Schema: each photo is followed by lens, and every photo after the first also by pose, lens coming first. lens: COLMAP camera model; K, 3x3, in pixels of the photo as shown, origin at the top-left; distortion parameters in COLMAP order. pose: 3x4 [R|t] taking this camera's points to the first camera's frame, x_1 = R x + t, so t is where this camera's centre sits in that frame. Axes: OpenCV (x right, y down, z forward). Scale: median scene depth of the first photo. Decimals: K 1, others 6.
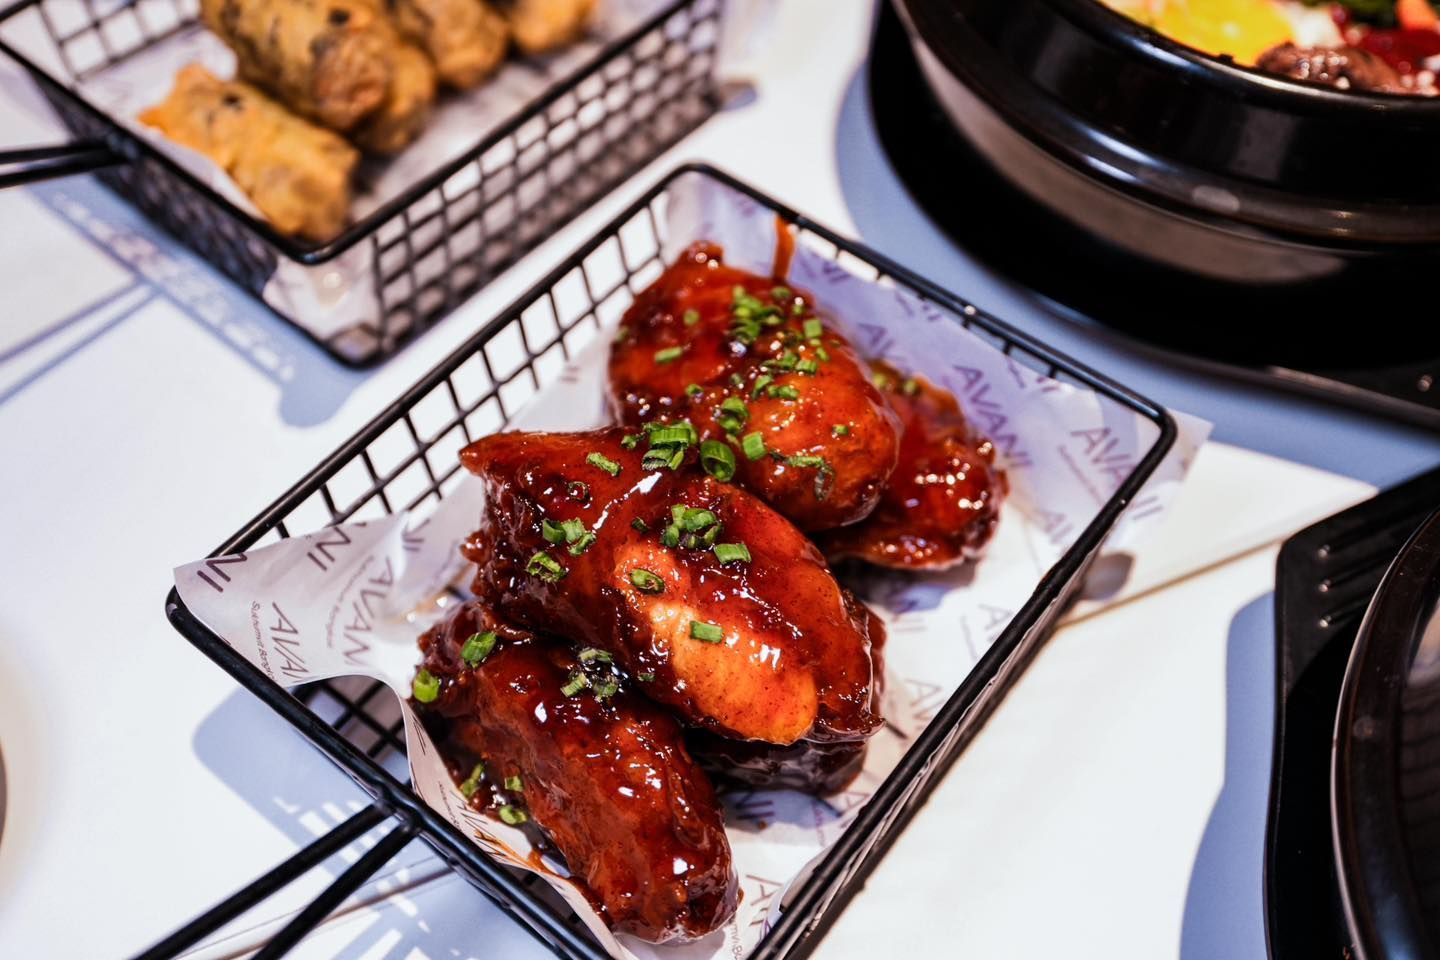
lens RADIAL K [[1431.1, 0, 733.0], [0, 1431.1, 474.5], [0, 0, 1]] dist [0.004732, 0.000000]
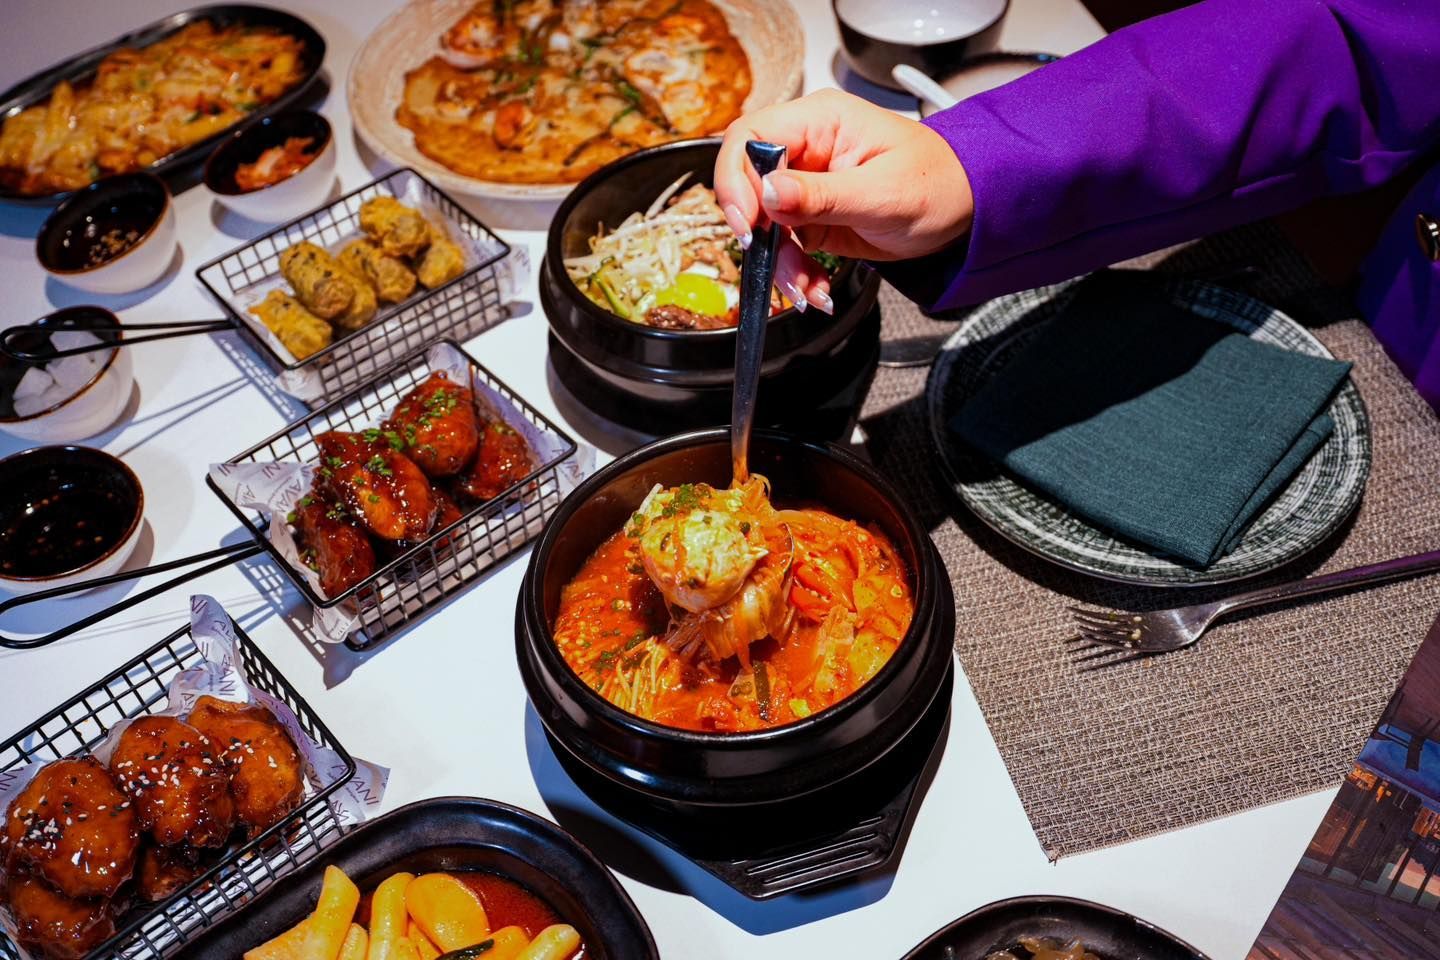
lens RADIAL K [[1431.1, 0, 720.5], [0, 1431.1, 493.9], [0, 0, 1]] dist [0.004732, 0.000000]
pose [[0.976646, 0.075321, -0.201221, 0.904551], [-0.097012, 0.990227, -0.100193, 0.234678], [0.191708, 0.117374, 0.974408, -1.218334]]
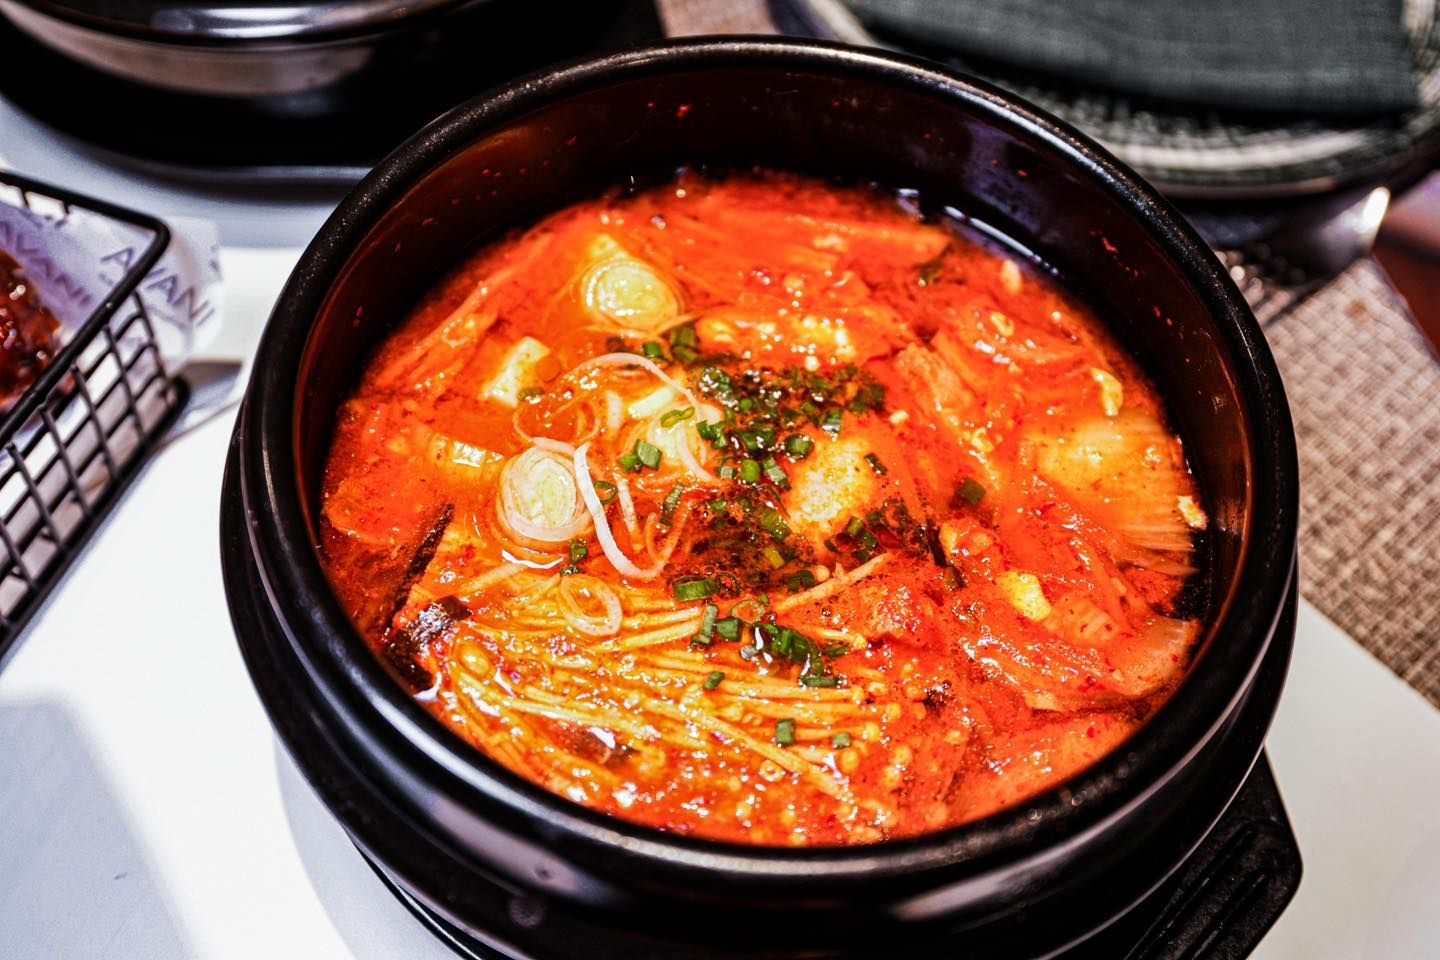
lens RADIAL K [[1431.1, 0, 716.2], [0, 1431.1, 469.2], [0, 0, 1]] dist [0.004732, 0.000000]
pose [[0.951075, -0.243823, 0.189753, 0.373411], [0.234207, 0.969524, 0.071904, 0.126533], [-0.201502, -0.023944, 0.979195, -0.135048]]
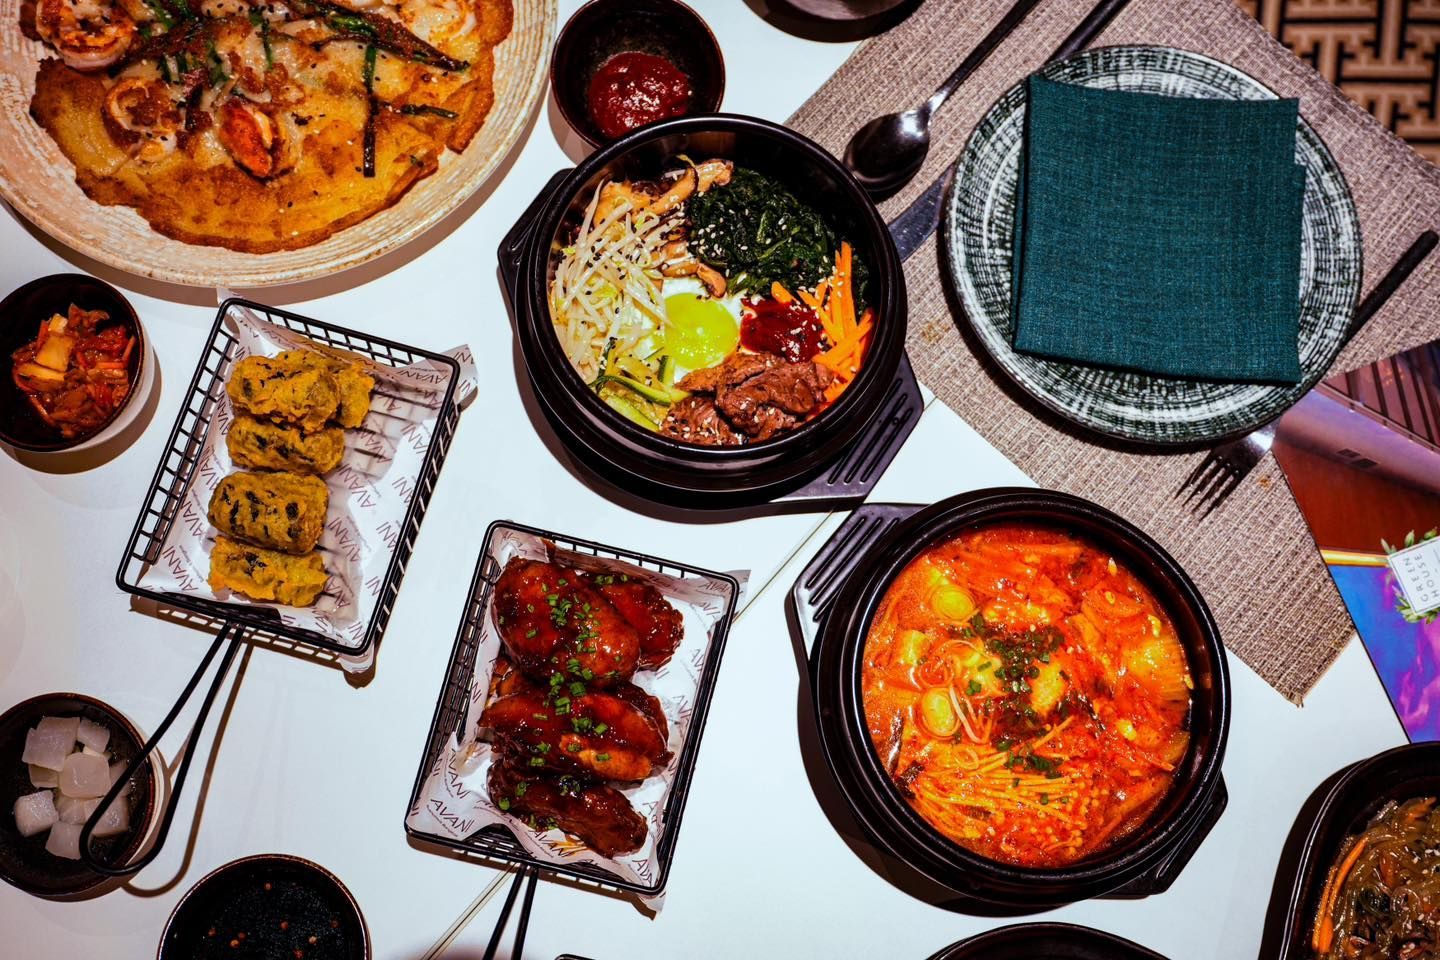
lens RADIAL K [[1431.1, 0, 722.9], [0, 1431.1, 478.0], [0, 0, 1]] dist [0.004732, 0.000000]
pose [[0.911917, -0.394015, 0.114712, 0.061741], [0.317648, 0.854707, 0.410579, -0.986981], [-0.259820, -0.337976, 0.904580, -0.944230]]
